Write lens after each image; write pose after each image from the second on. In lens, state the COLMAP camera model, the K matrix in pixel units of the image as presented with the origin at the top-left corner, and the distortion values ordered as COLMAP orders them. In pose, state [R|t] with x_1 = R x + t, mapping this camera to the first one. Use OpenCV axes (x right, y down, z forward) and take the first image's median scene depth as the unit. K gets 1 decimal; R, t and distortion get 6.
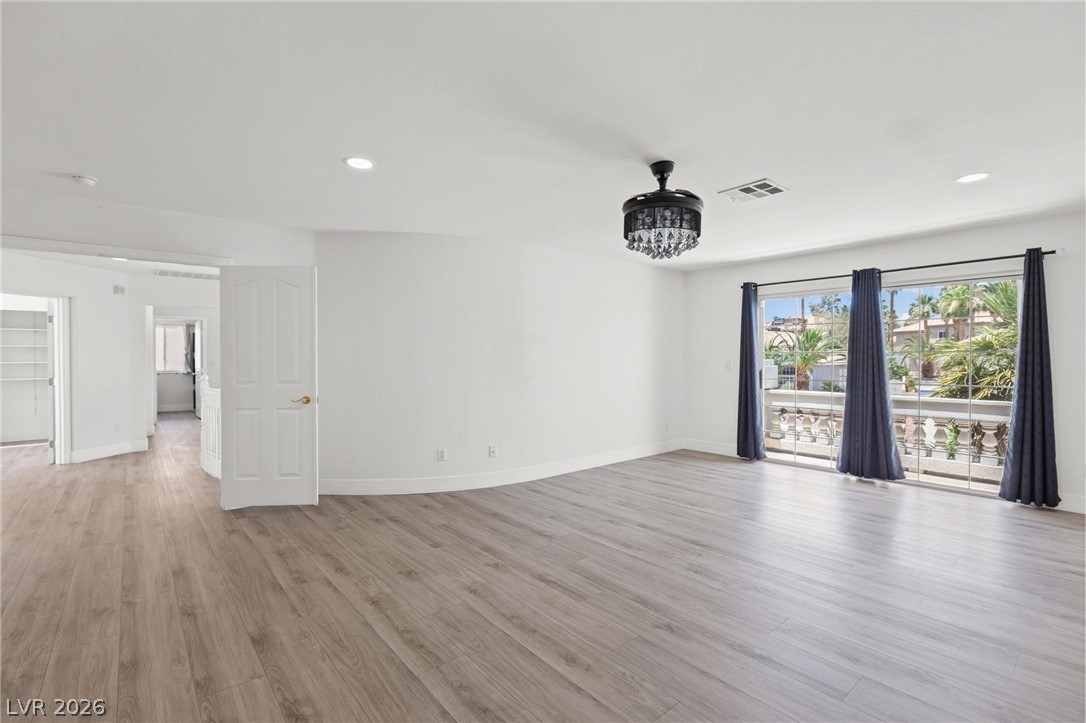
lens RADIAL K [[495.2, 0, 542.2], [0, 495.2, 359.5], [0, 0, 1]] dist [-0.011126, 0.000114]
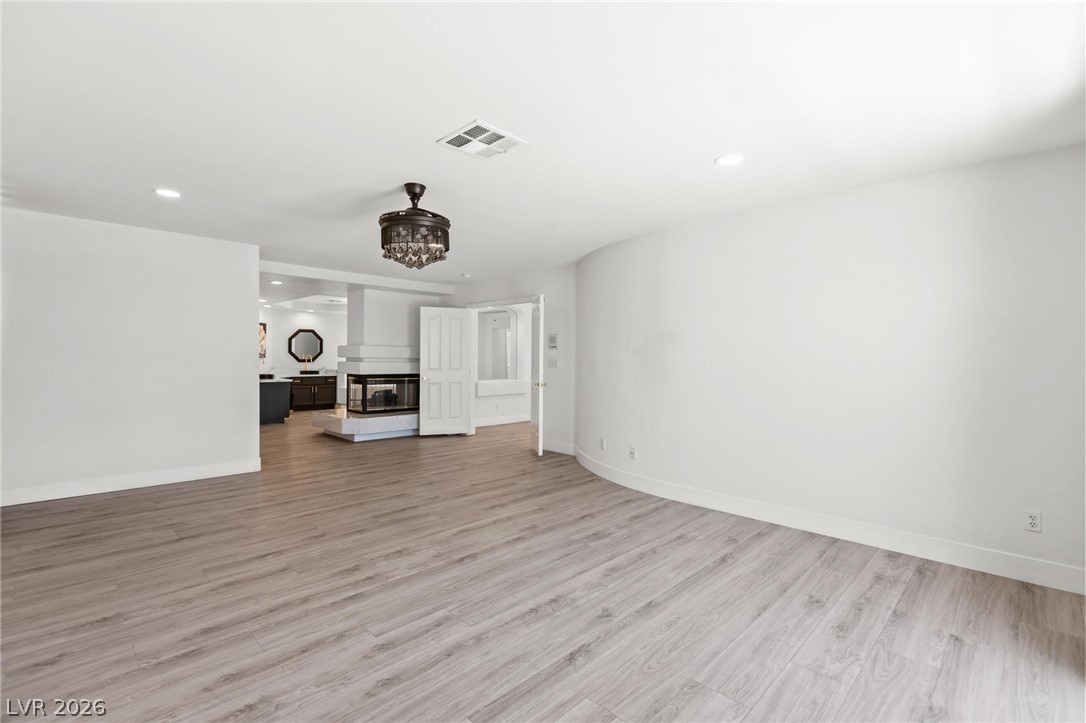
lens RADIAL K [[495.2, 0, 542.3], [0, 495.2, 359.2], [0, 0, 1]] dist [-0.011126, 0.000114]
pose [[0.095001, 0.008594, -0.995440, 1.239338], [-0.014215, 0.999872, 0.007276, -0.007265], [0.995376, 0.013459, 0.095111, 1.045755]]
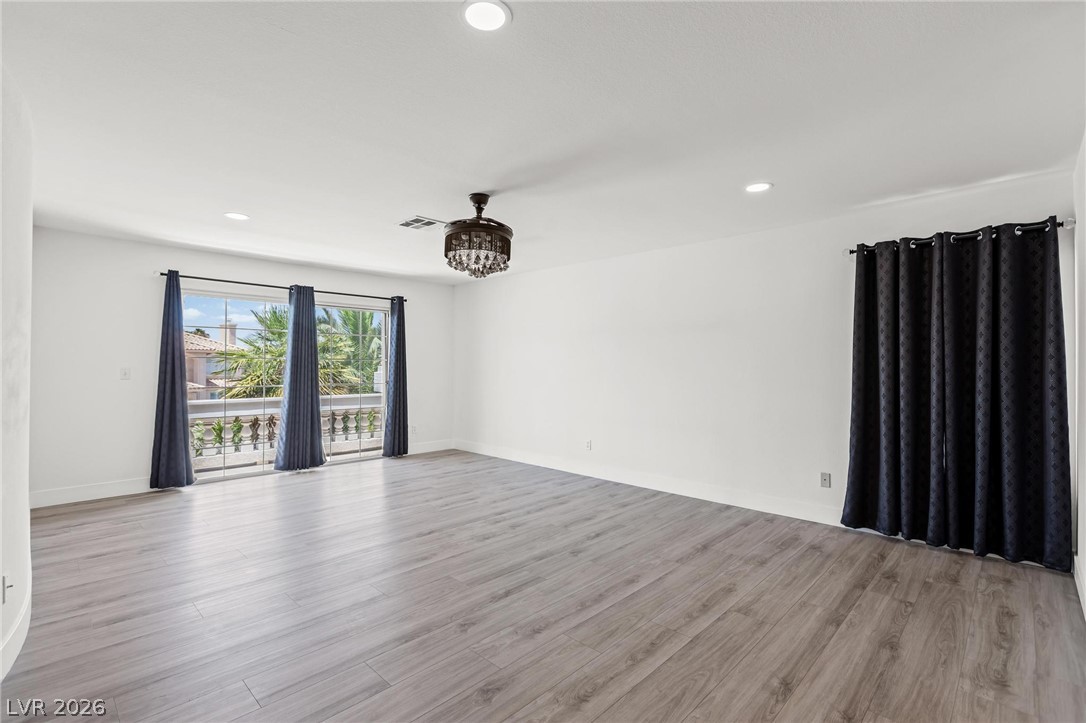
lens RADIAL K [[495.2, 0, 541.2], [0, 495.2, 362.5], [0, 0, 1]] dist [-0.011126, 0.000114]
pose [[-0.106784, 0.004803, 0.994271, -0.802318], [-0.000527, 0.999988, -0.004887, -0.001415], [-0.994282, -0.001046, -0.106780, 0.862487]]
